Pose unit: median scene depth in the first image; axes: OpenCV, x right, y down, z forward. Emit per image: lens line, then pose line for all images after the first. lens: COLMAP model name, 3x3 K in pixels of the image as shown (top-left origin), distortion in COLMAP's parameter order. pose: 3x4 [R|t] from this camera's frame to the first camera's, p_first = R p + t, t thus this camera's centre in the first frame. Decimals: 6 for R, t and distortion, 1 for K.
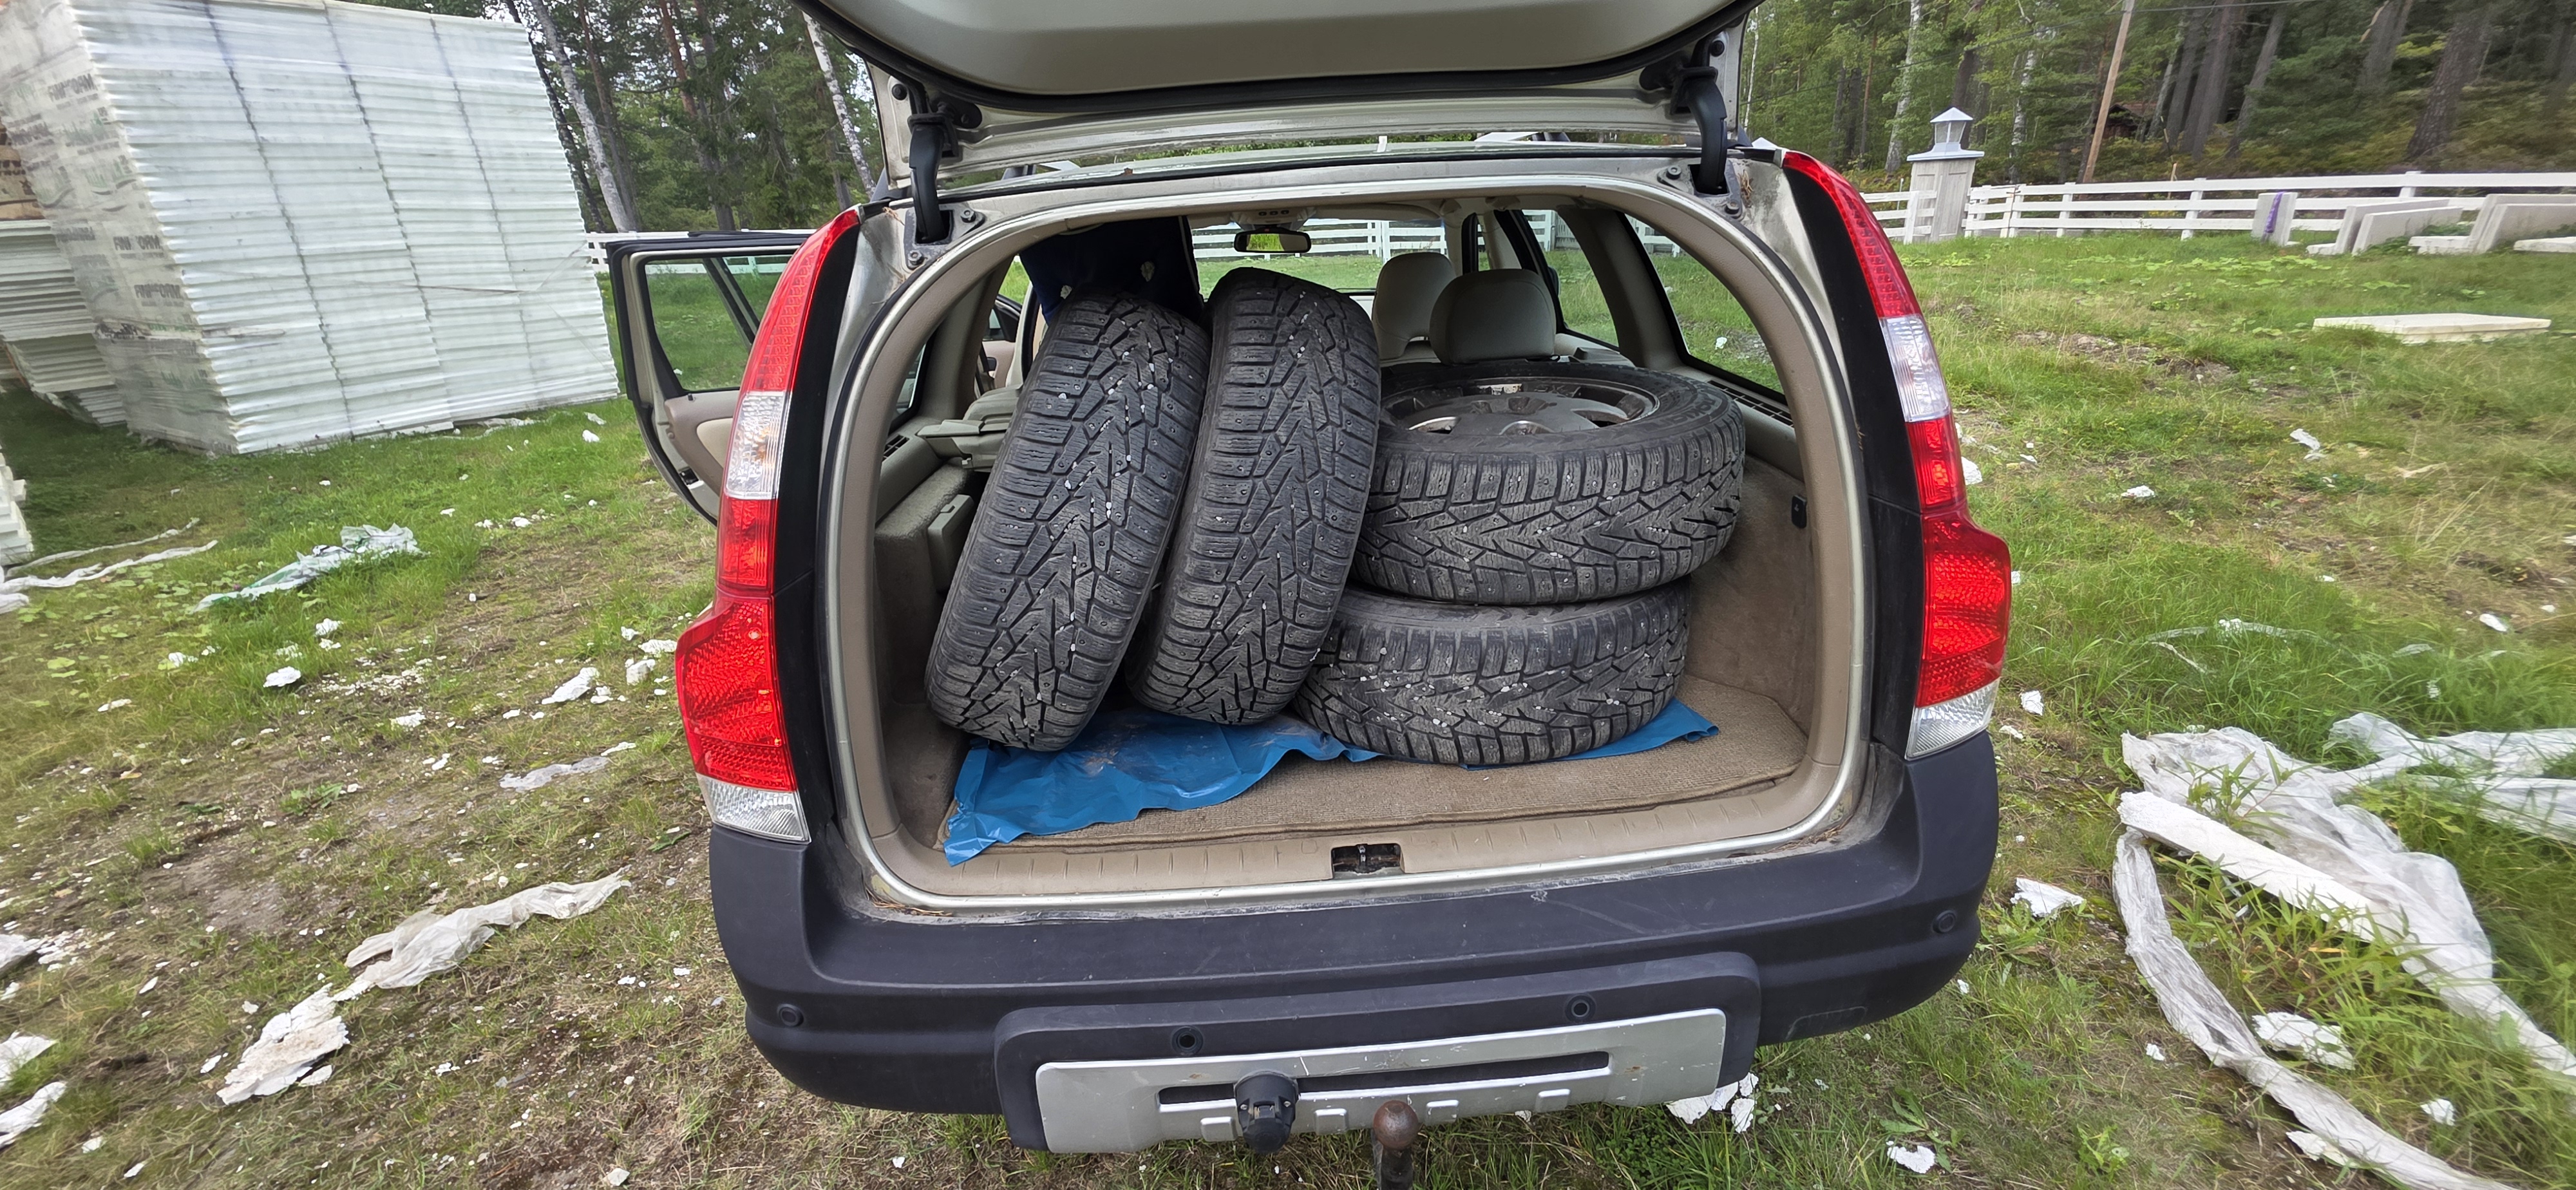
lens RADIAL K [[1033.6, 0, 1288.0], [0, 1033.6, 595.0], [0, 0, 1]] dist [0.004733, -0.001480]
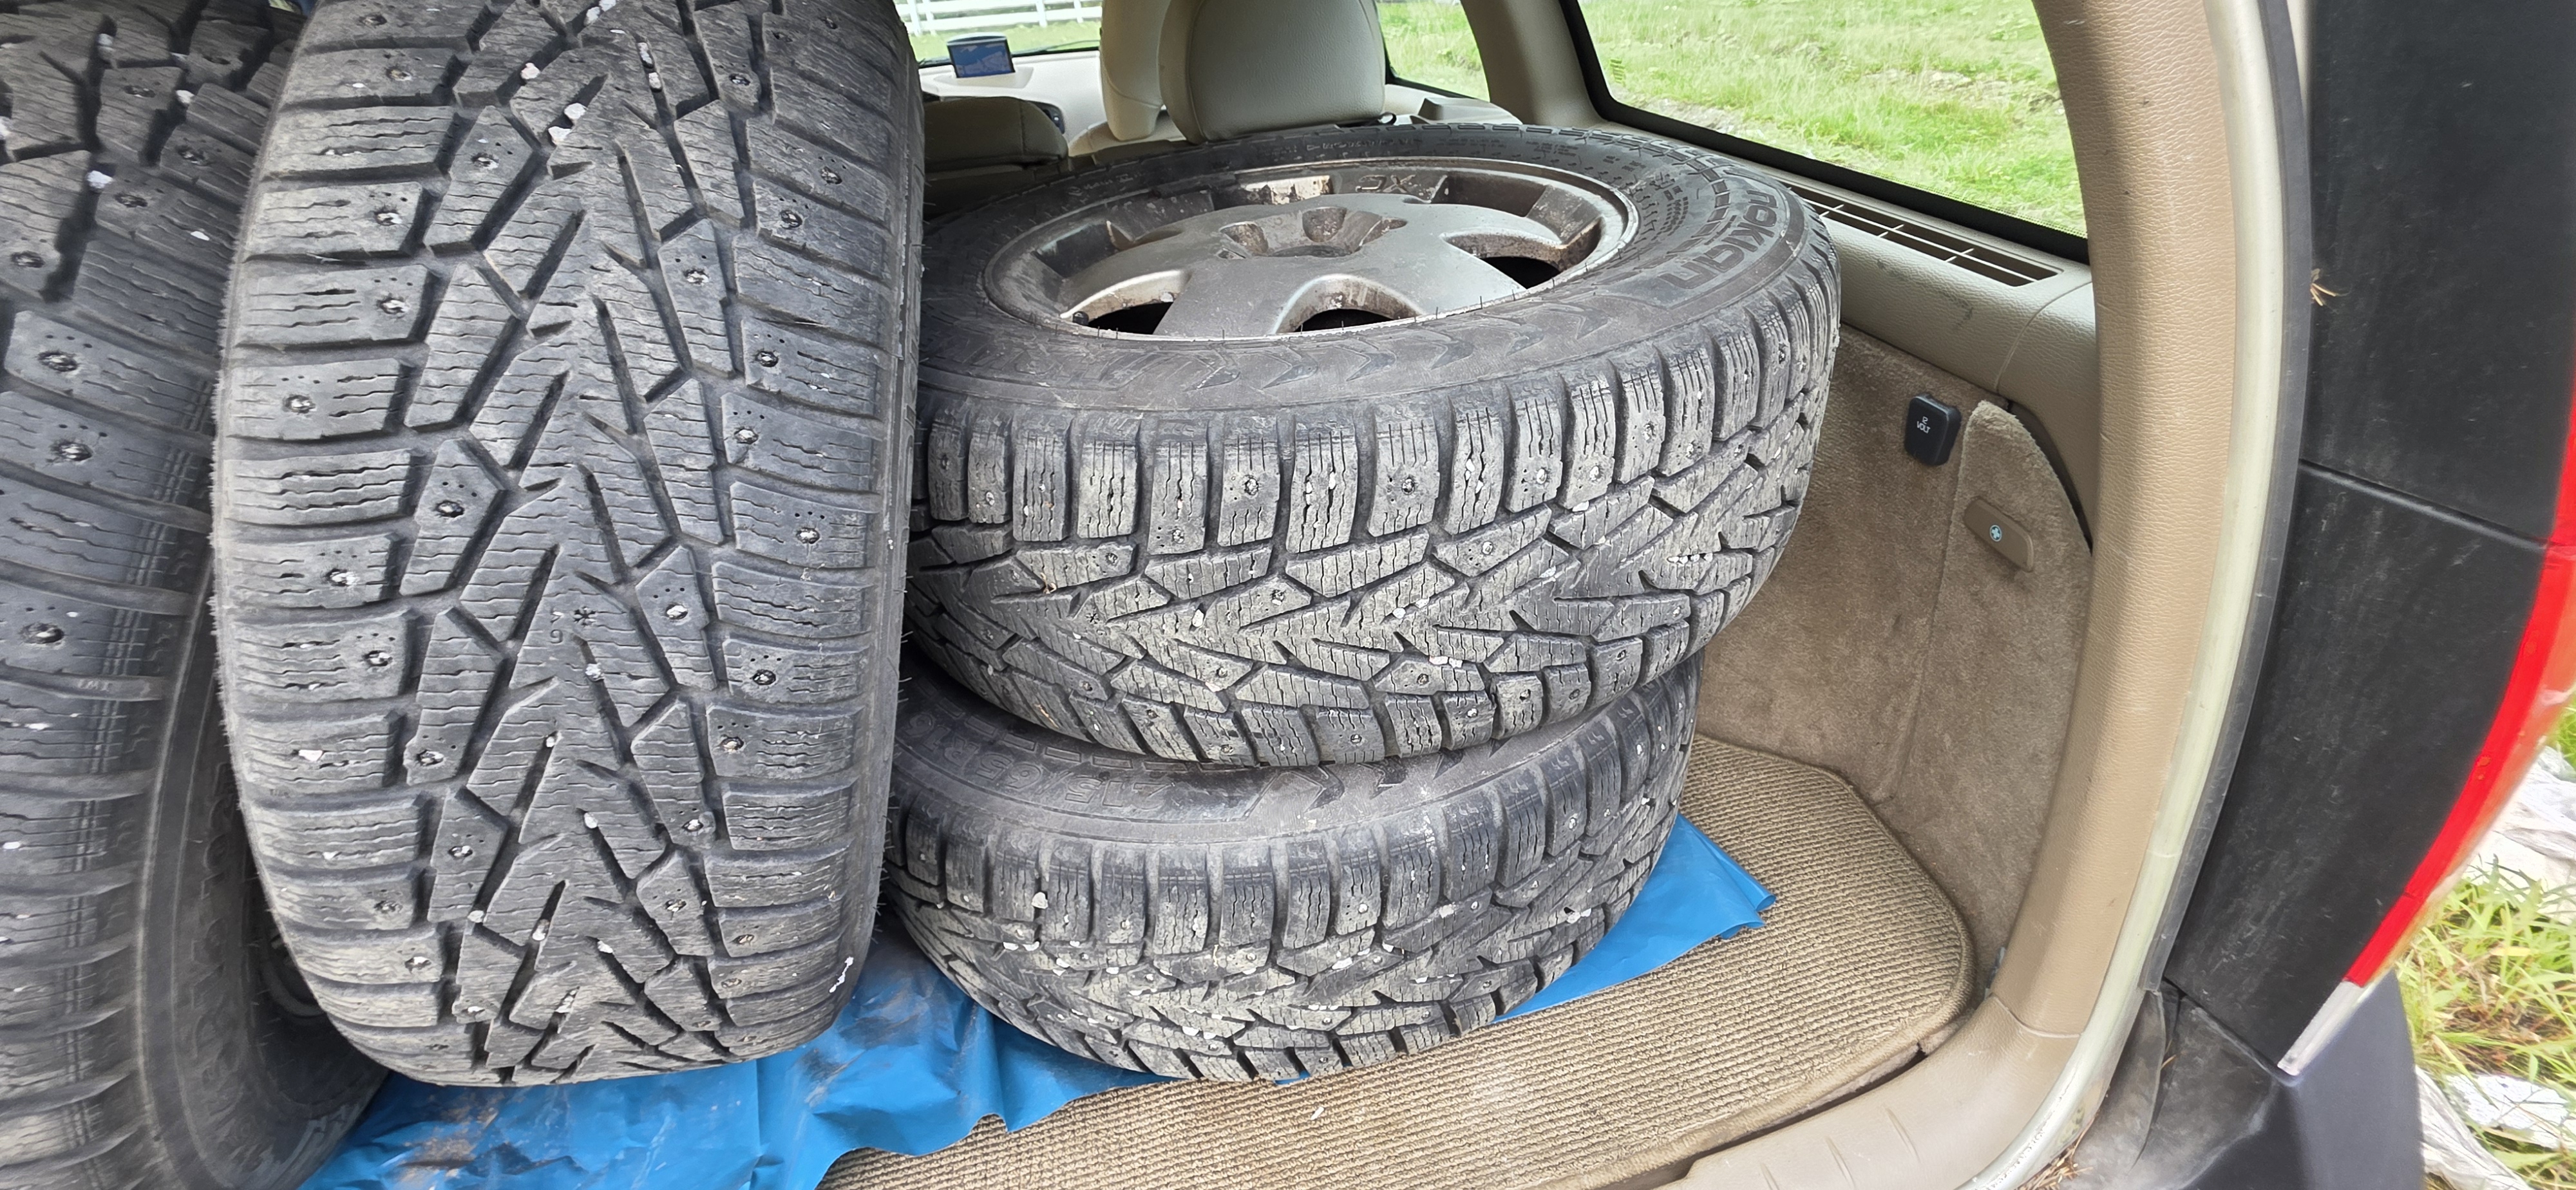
lens RADIAL K [[1041.8, 0, 1296.0], [0, 1041.8, 592.5], [0, 0, 1]] dist [0.001587, -0.000450]
pose [[0.983155, -0.116734, 0.140640, 0.151203], [0.089057, 0.977907, 0.189122, -0.135514], [-0.159609, -0.173412, 0.971830, 0.626051]]
